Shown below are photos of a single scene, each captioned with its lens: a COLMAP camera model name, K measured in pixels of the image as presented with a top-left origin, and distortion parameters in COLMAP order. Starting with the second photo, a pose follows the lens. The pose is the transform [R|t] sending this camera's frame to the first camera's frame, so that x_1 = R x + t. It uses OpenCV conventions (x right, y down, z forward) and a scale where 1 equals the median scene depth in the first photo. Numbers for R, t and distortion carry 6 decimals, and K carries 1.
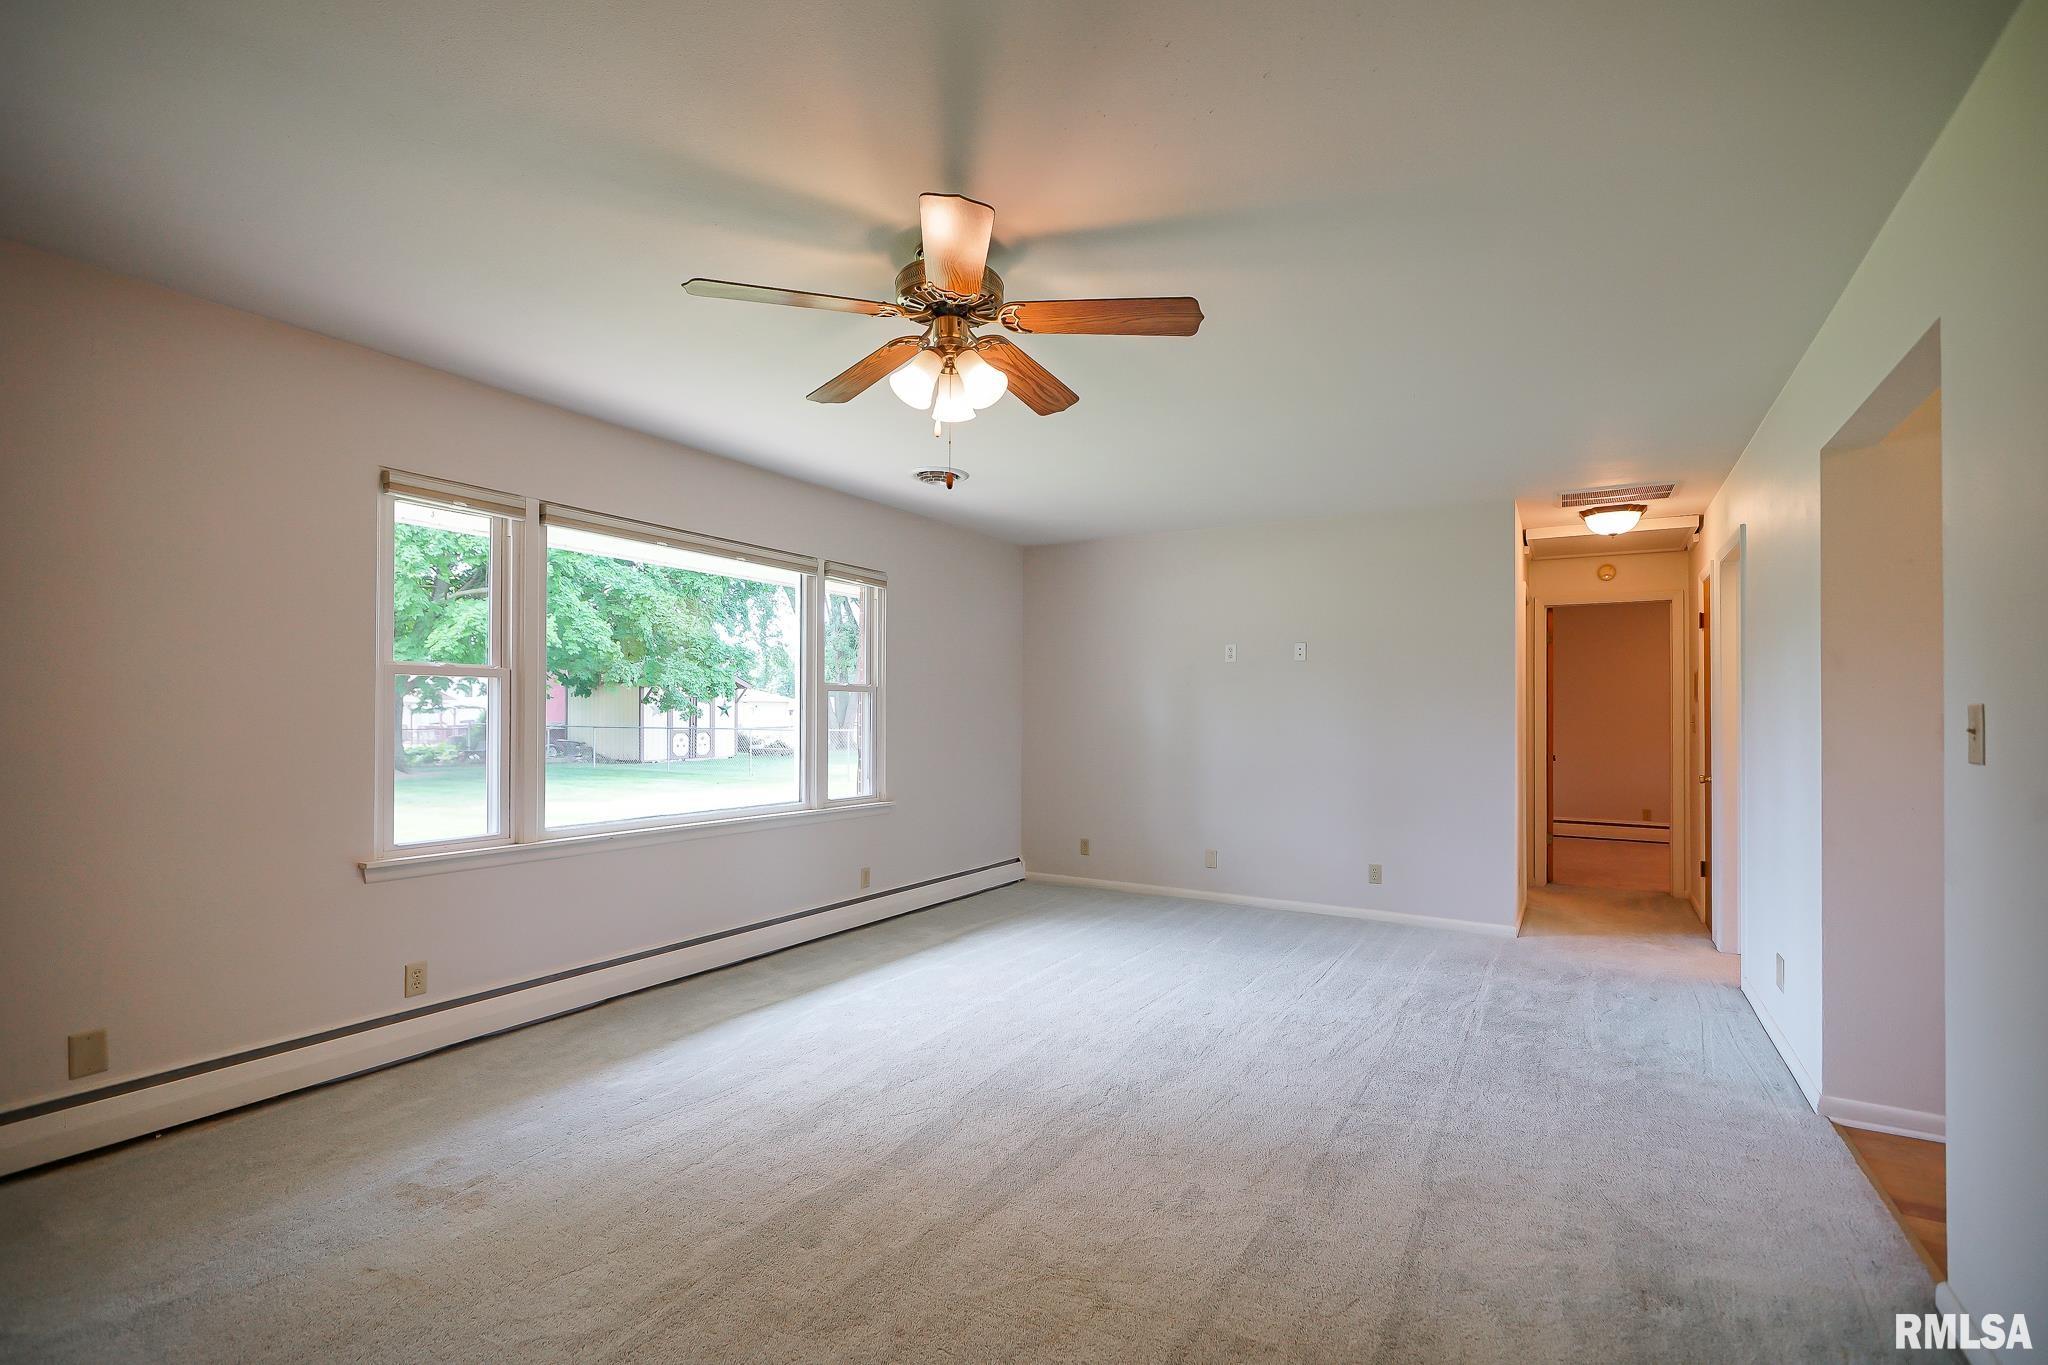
lens RADIAL K [[919.3, 0, 1018.1], [0, 919.3, 715.7], [0, 0, 1]] dist [-0.002253, -0.000236]
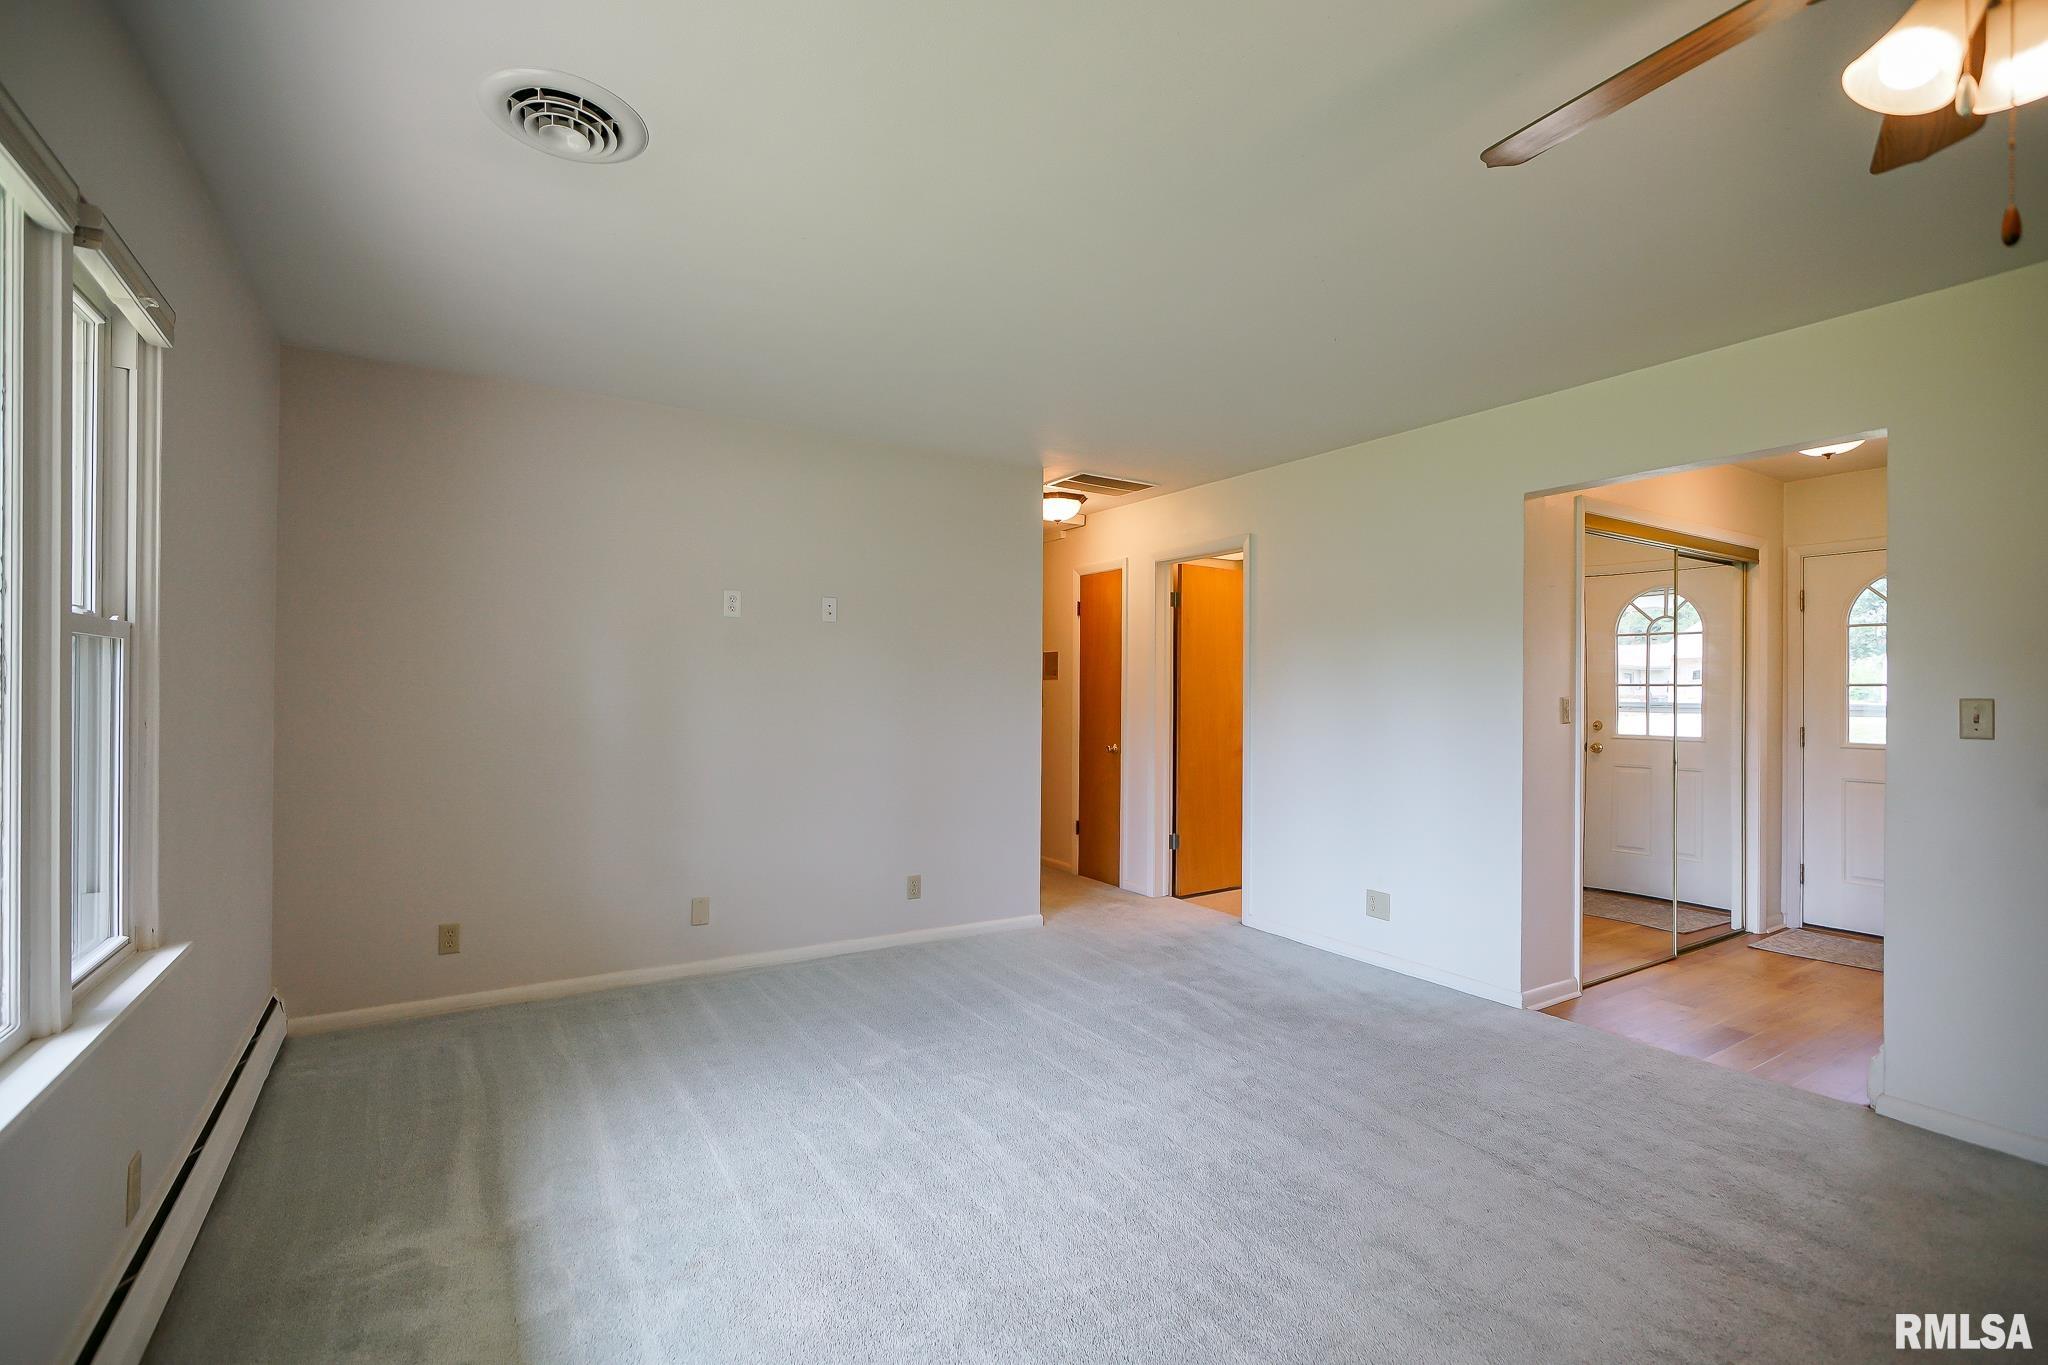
lens RADIAL K [[942.6, 0, 1025.8], [0, 942.6, 697.9], [0, 0, 1]] dist [0.003160, 0.000528]
pose [[0.452651, -0.013702, 0.891583, -0.325167], [0.000792, 0.999888, 0.014964, -0.009803], [-0.891687, -0.006067, 0.452611, 0.548670]]
